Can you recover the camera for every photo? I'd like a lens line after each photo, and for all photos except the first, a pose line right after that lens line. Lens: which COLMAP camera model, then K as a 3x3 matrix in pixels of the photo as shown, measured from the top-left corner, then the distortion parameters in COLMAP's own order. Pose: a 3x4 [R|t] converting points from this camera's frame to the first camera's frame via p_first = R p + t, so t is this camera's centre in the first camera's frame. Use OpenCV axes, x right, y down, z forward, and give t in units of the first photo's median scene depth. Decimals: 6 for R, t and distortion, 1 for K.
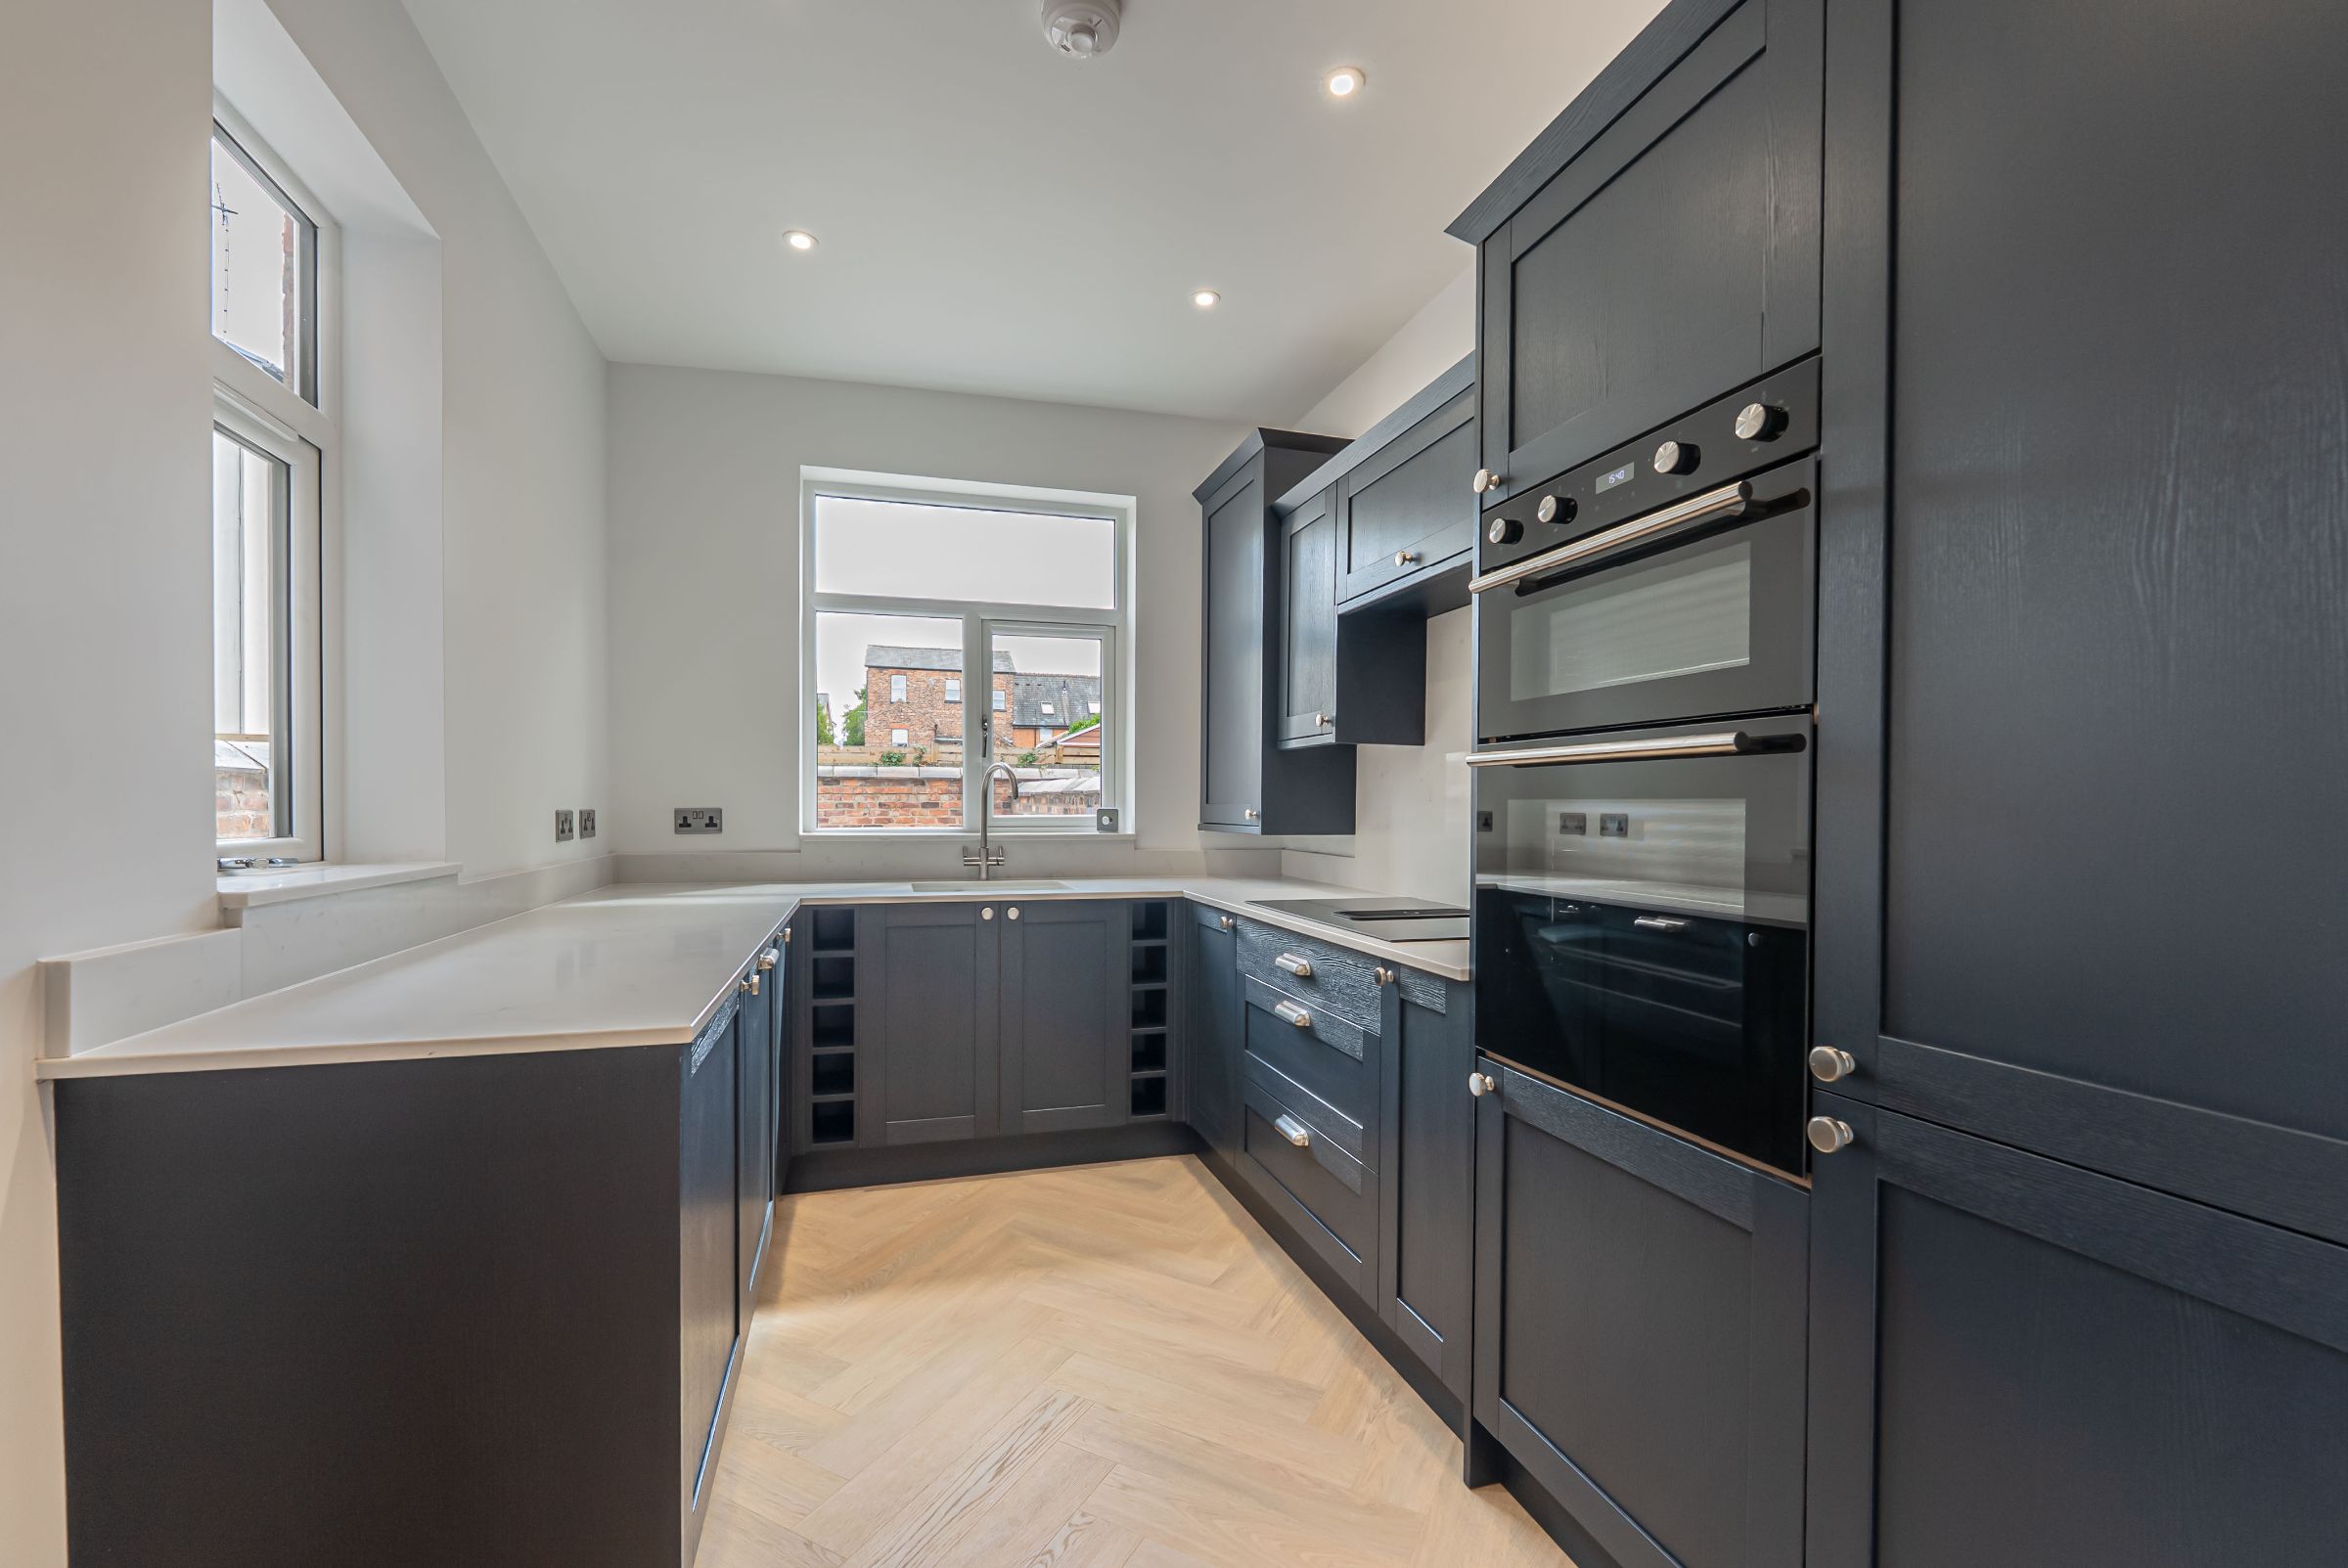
lens RADIAL K [[960.9, 0, 1162.4], [0, 960.9, 823.8], [0, 0, 1]] dist [-0.001111, -0.000117]
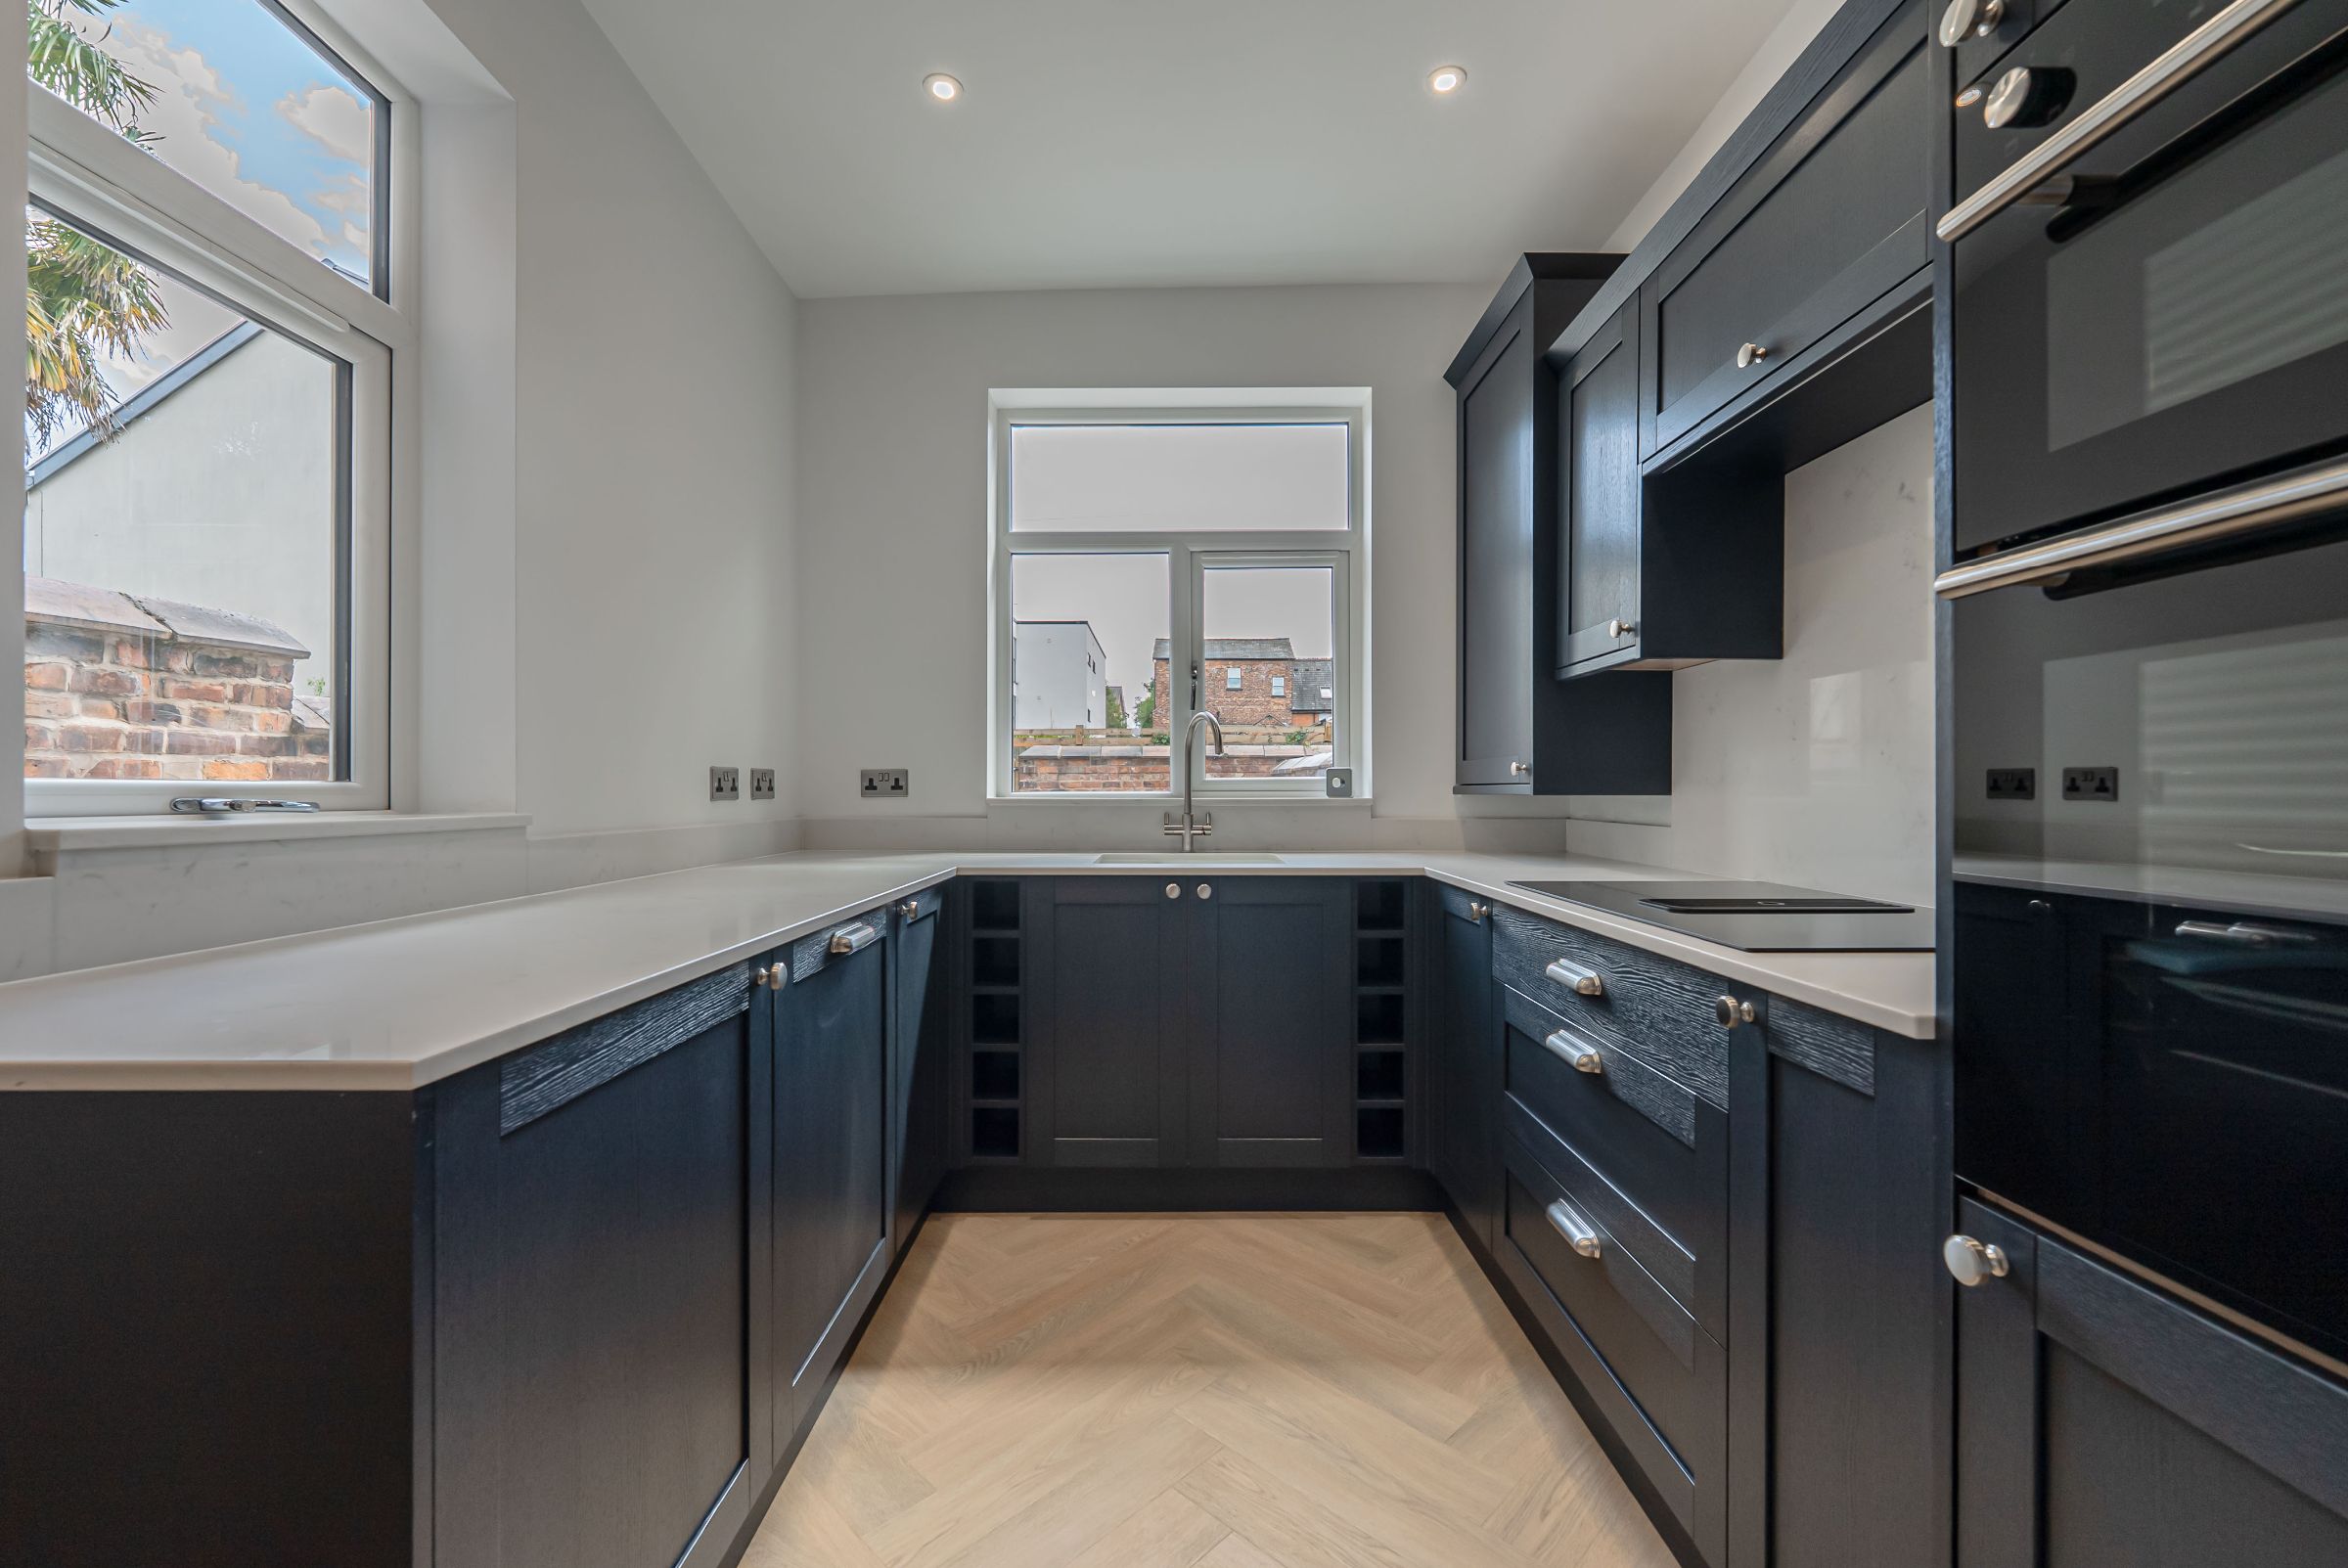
lens RADIAL K [[943.9, 0, 1180.0], [0, 943.9, 790.6], [0, 0, 1]] dist [-0.001395, -0.000403]
pose [[0.962072, -0.004779, -0.272754, 0.043688], [-0.000394, 0.999821, -0.018908, 0.024960], [0.272796, 0.018298, 0.961898, 0.243914]]
